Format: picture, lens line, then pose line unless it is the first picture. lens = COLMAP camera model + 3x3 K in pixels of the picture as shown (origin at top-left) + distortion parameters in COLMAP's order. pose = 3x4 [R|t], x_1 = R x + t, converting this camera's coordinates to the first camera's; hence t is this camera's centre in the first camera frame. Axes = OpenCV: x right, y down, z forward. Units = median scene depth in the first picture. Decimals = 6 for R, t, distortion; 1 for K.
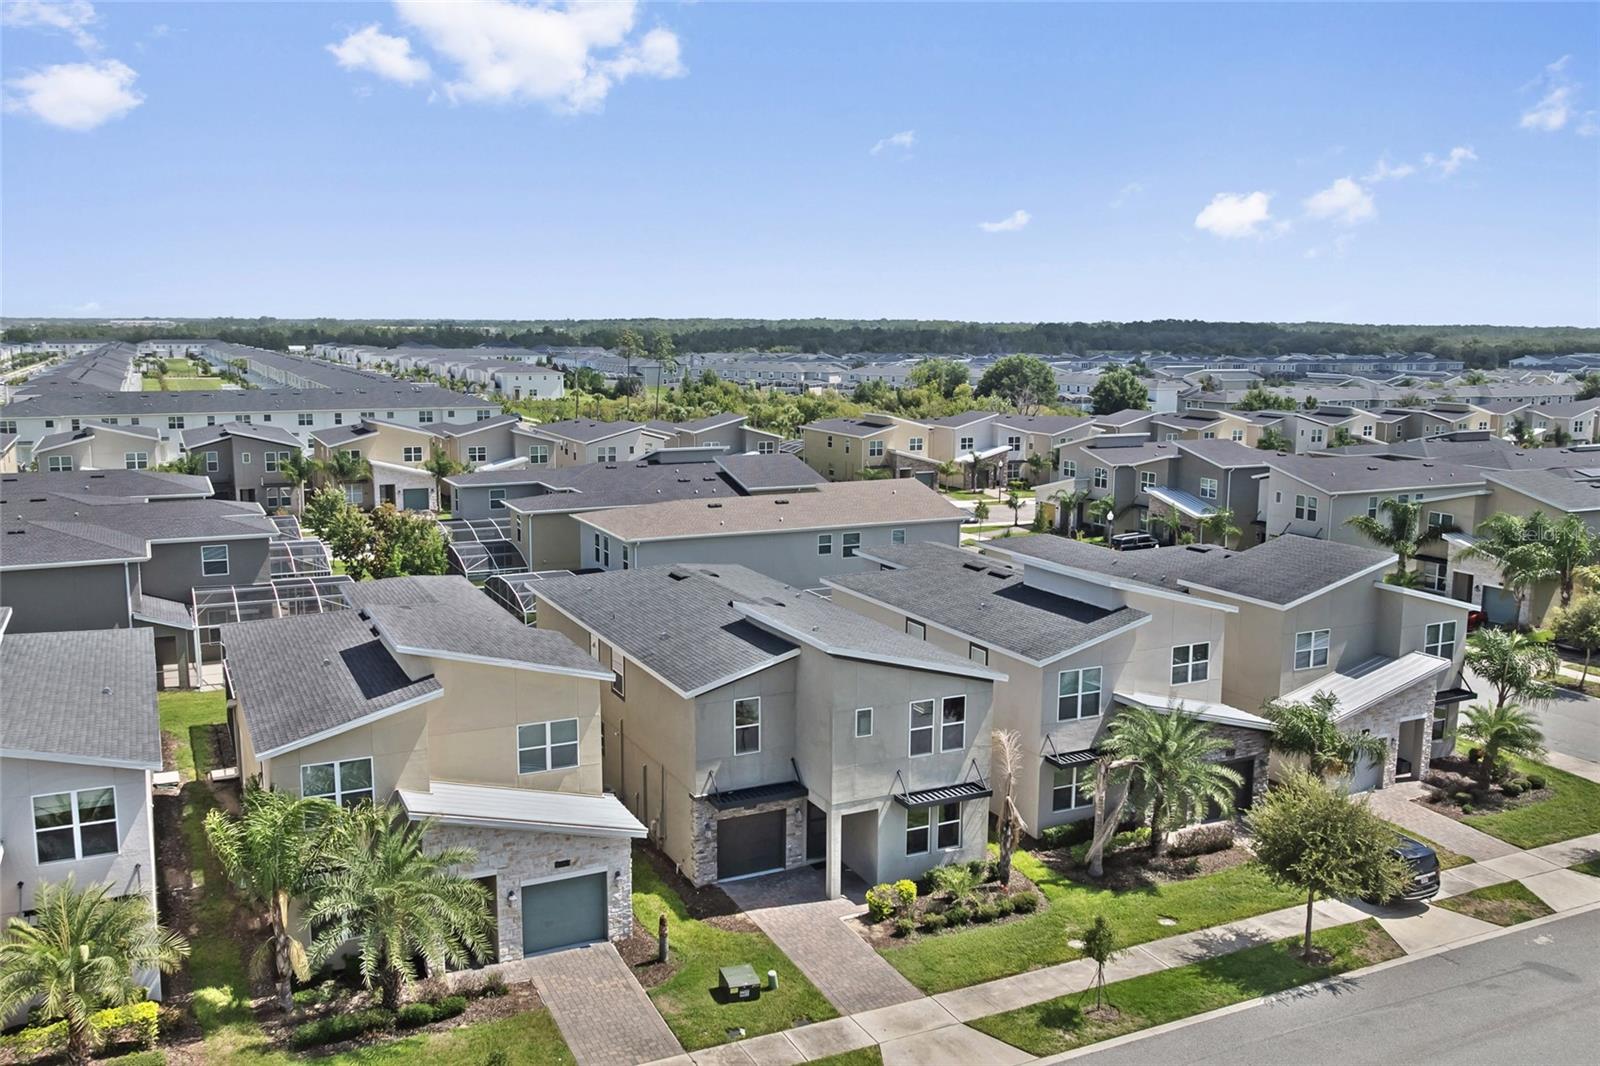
lens RADIAL K [[1332.7, 0, 767.9], [0, 1332.7, 531.8], [0, 0, 1]] dist [0.001095, -0.061113]
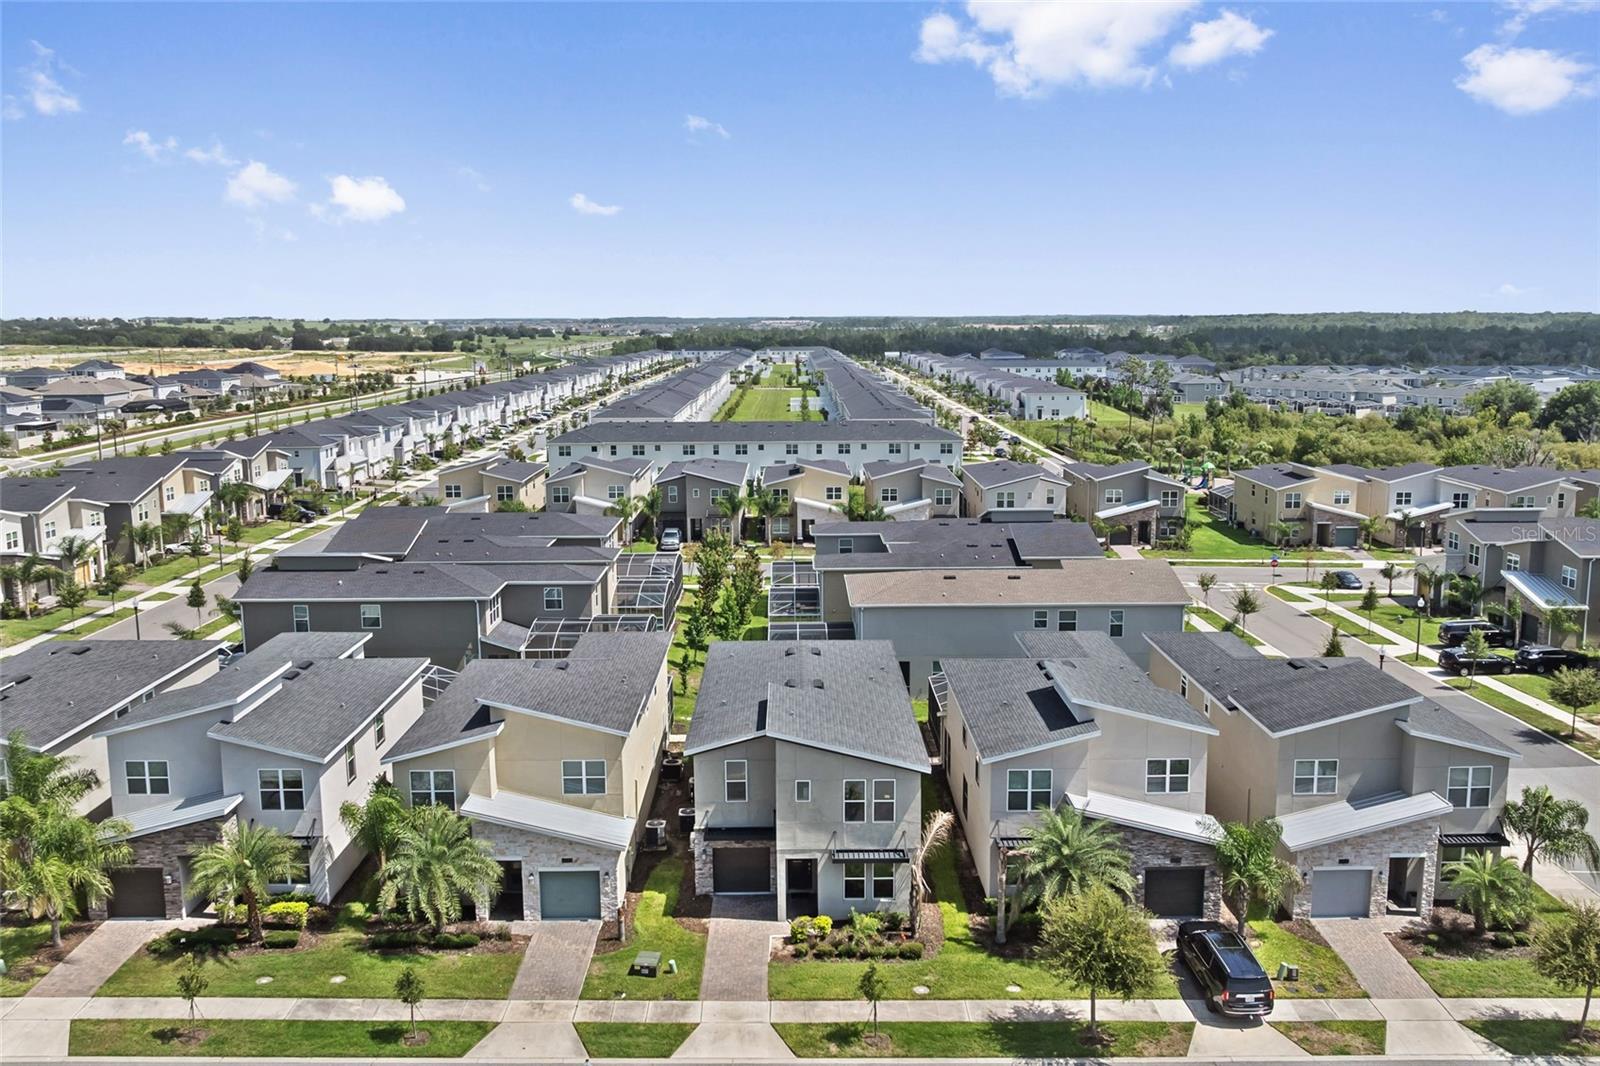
lens RADIAL K [[1332.7, 0, 767.9], [0, 1332.7, 531.8], [0, 0, 1]] dist [0.001095, -0.061113]
pose [[0.899114, 0.053666, -0.434412, 0.531466], [-0.052063, 0.998522, 0.015599, -0.115510], [0.434607, 0.008592, 0.900579, -0.174085]]
